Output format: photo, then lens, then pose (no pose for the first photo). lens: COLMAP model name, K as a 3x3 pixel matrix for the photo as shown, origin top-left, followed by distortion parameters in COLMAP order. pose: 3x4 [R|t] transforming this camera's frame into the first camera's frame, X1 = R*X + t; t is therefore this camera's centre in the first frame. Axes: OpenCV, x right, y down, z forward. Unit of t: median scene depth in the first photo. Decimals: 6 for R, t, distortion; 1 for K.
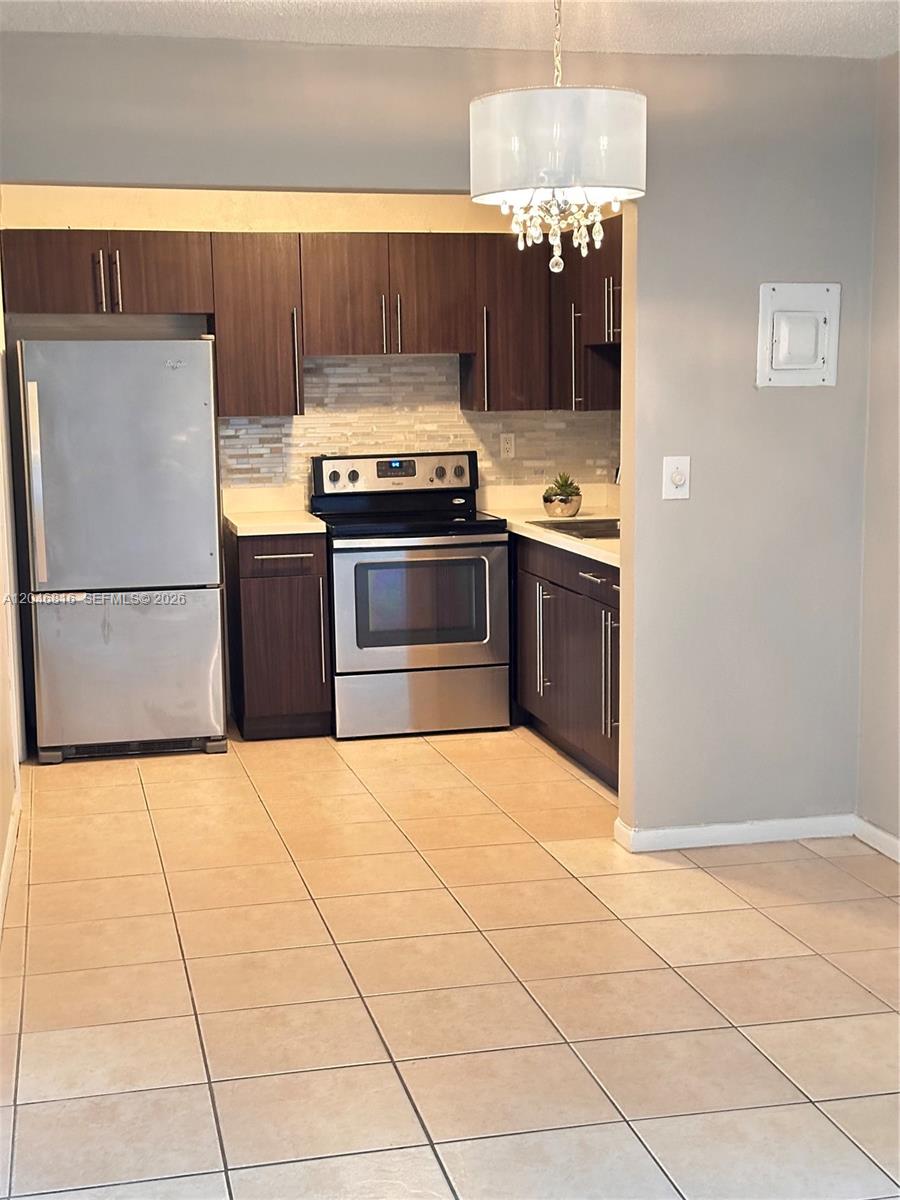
lens RADIAL K [[1540.2, 0, 441.5], [0, 1540.2, 602.4], [0, 0, 1]] dist [0.081413, 0.000000]
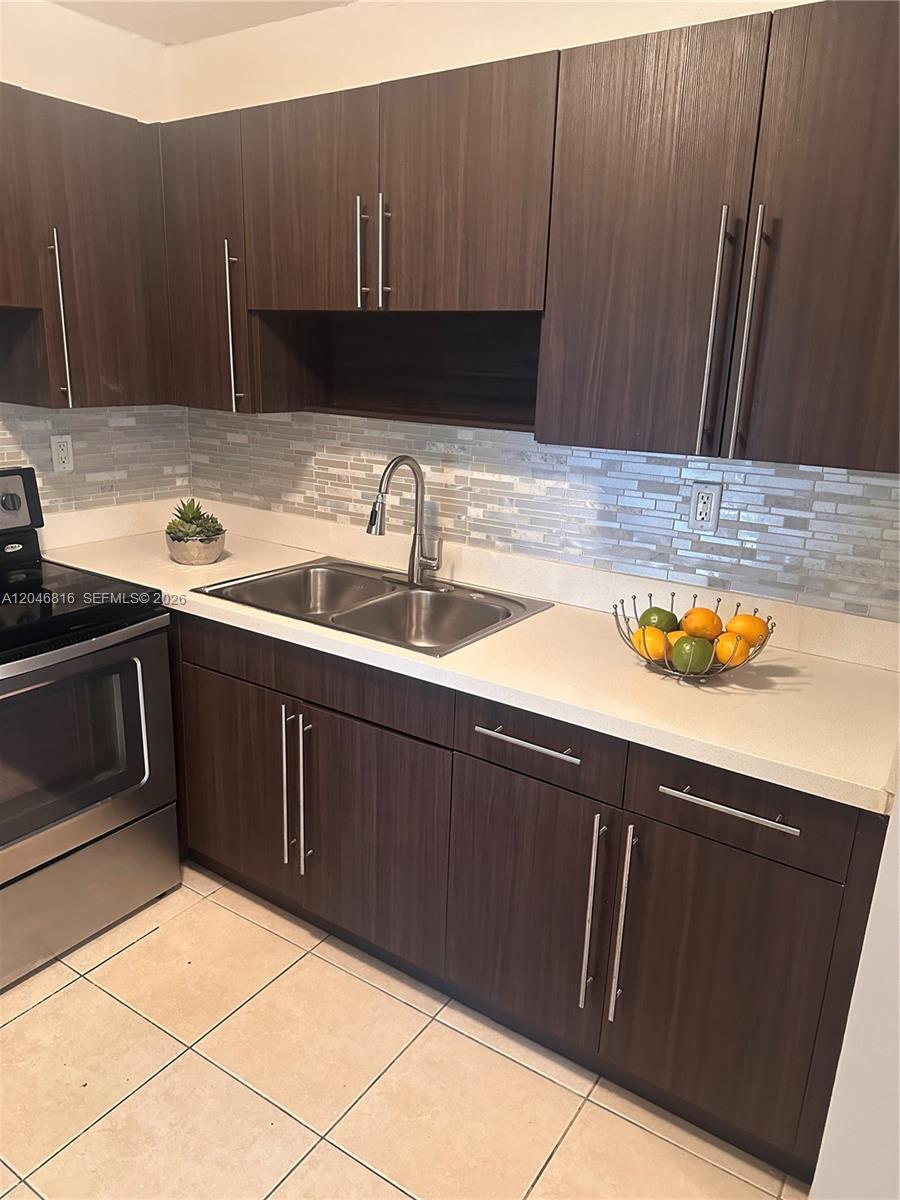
lens RADIAL K [[817.7, 0, 441.5], [0, 817.7, 606.4], [0, 0, 1]] dist [0.061094, -0.087879]
pose [[0.731512, -0.154266, 0.664147, -0.092551], [0.050000, 0.983583, 0.173392, -0.094861], [-0.679992, -0.093631, 0.727216, 0.646596]]
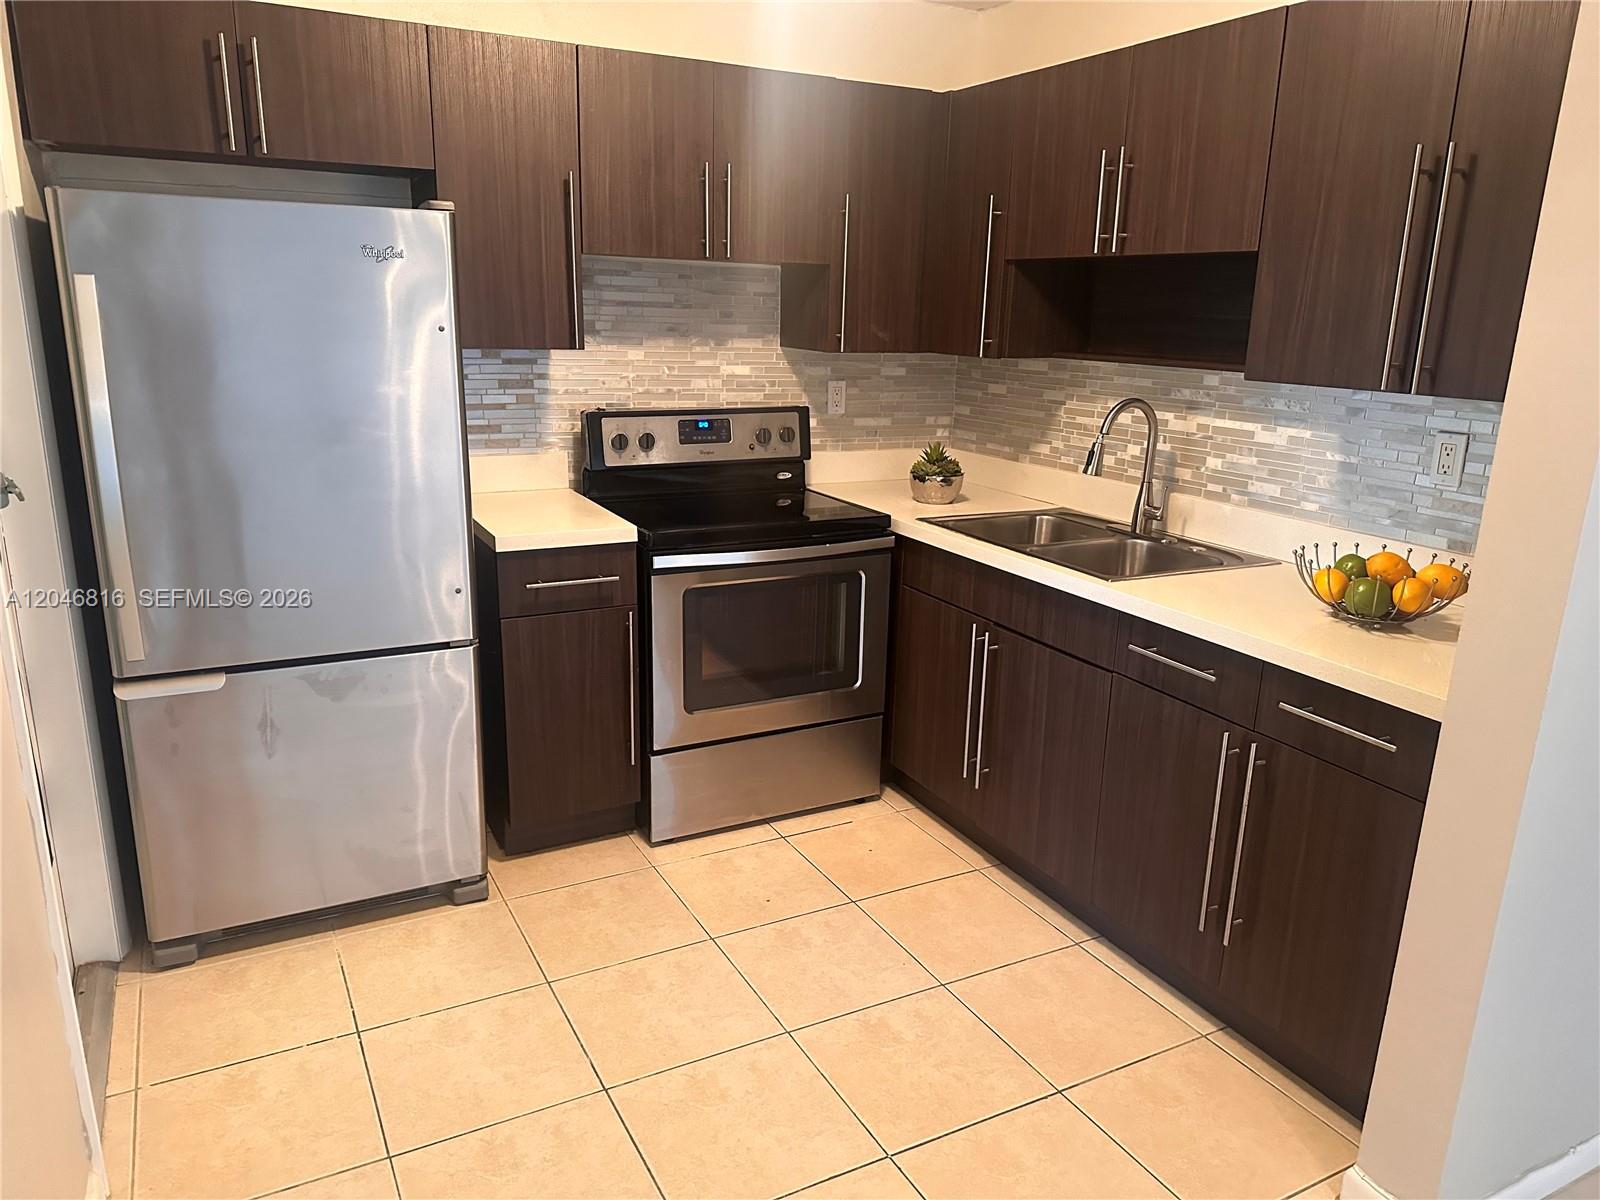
lens RADIAL K [[1090.2, 0, 804.5], [0, 1090.2, 609.7], [0, 0, 1]] dist [0.061094, -0.087879]
pose [[0.967404, -0.025770, 0.251924, -0.114134], [-0.006483, 0.991963, 0.126364, -0.070025], [-0.253155, -0.123878, 0.959462, 0.509493]]
